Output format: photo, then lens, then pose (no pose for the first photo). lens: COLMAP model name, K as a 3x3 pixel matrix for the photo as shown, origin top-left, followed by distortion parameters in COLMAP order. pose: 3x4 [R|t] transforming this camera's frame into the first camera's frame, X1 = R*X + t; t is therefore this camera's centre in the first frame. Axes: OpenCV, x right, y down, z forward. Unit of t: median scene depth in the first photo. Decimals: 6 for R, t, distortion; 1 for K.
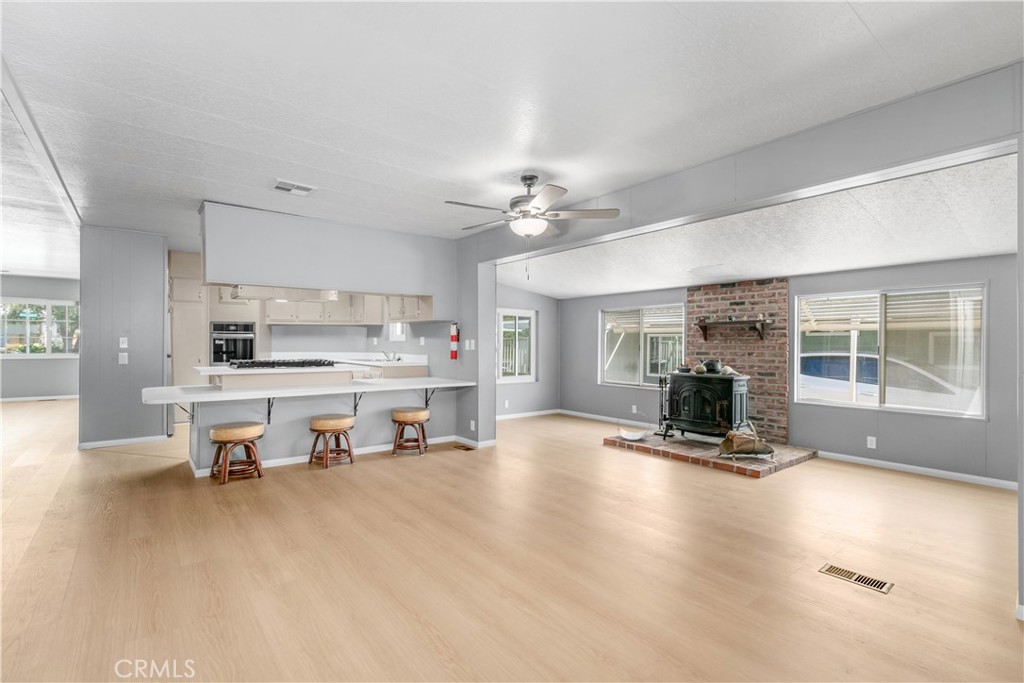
lens RADIAL K [[467.4, 0, 505.0], [0, 467.4, 344.3], [0, 0, 1]] dist [-0.000378, -0.000394]
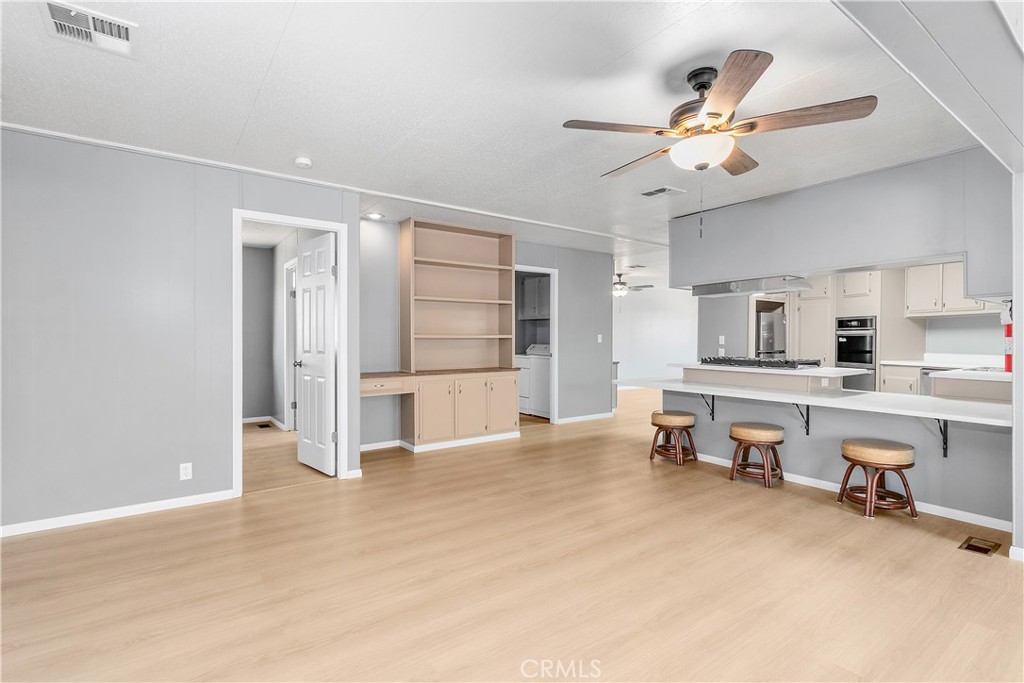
lens RADIAL K [[490.4, 0, 512.0], [0, 490.4, 341.5], [0, 0, 1]] dist [0.001611, 0.000154]
pose [[-0.032016, 0.002159, -0.999485, 0.432672], [-0.008356, 0.999962, 0.002428, 0.001905], [0.999452, 0.008429, -0.031997, 0.464973]]
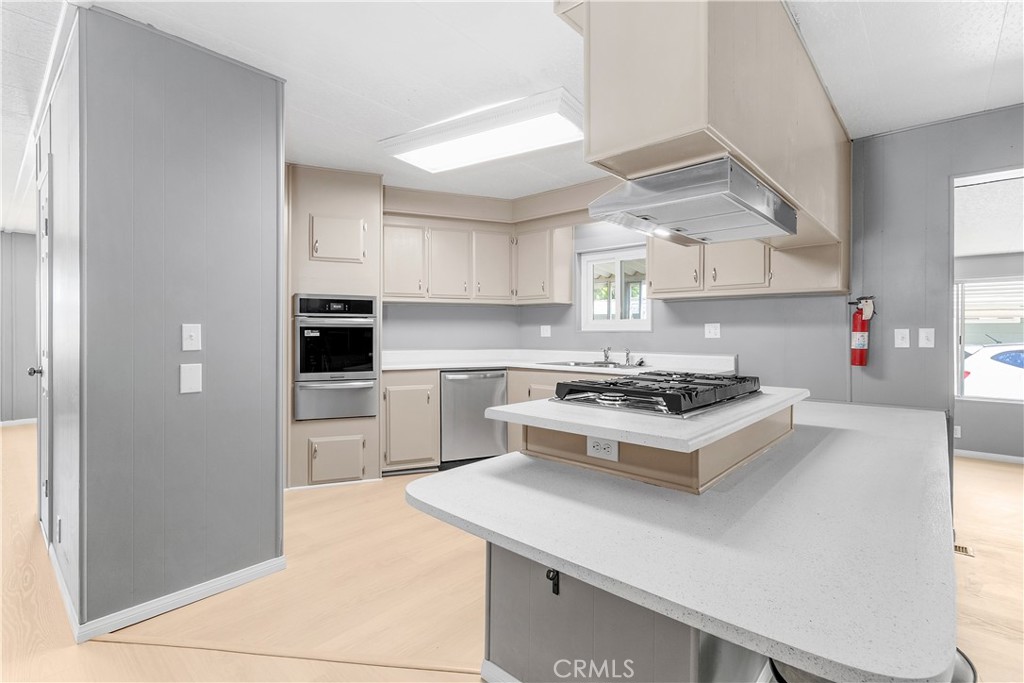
lens RADIAL K [[476.4, 0, 505.5], [0, 476.4, 337.1], [0, 0, 1]] dist [0.000715, 0.000147]
pose [[0.985113, -0.004234, 0.171857, -0.585819], [0.003328, 0.999979, 0.005558, -0.003937], [-0.171877, -0.004904, 0.985106, 0.529157]]
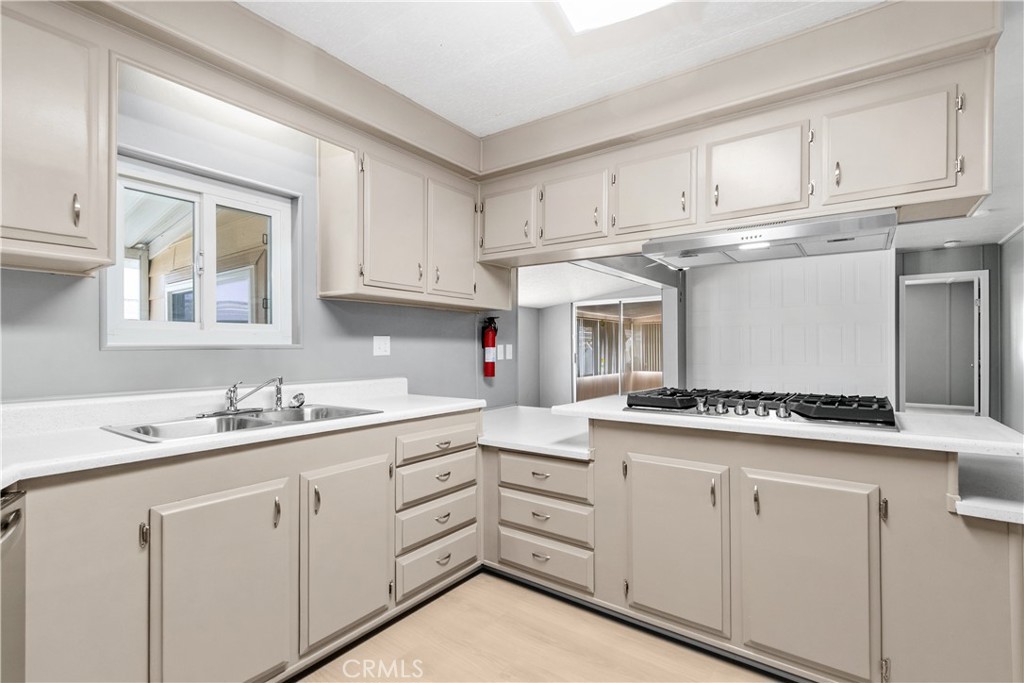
lens RADIAL K [[467.4, 0, 505.0], [0, 467.4, 344.3], [0, 0, 1]] dist [-0.000378, -0.000394]
pose [[-0.254858, 0.000267, 0.966978, -0.693167], [0.003282, 0.999994, 0.000589, -0.009578], [-0.966973, 0.003324, -0.254858, 1.117366]]
